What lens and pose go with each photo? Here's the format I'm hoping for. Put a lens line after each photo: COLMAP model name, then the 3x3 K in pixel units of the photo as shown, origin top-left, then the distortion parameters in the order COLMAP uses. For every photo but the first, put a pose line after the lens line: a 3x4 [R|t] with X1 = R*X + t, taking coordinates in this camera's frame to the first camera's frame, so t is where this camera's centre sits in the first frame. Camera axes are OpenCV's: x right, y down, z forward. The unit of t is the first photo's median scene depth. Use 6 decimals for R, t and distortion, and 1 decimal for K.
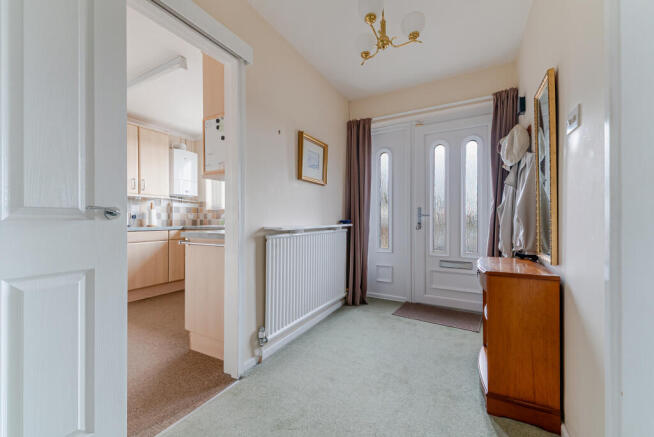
lens RADIAL K [[261.5, 0, 328.6], [0, 261.5, 221.6], [0, 0, 1]] dist [0.003388, 0.000286]
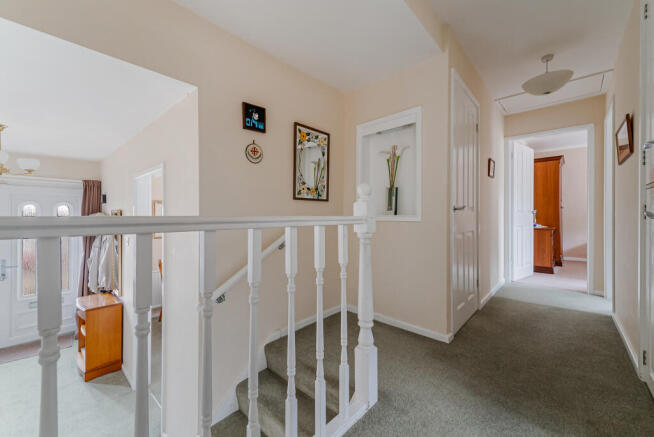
lens RADIAL K [[261.5, 0, 328.5], [0, 261.5, 217.5], [0, 0, 1]] dist [0.003388, 0.000286]
pose [[0.216810, -0.002607, 0.976210, -0.678882], [-0.004503, 0.999983, 0.003671, -0.383484], [-0.976203, -0.005192, 0.216794, -0.884510]]
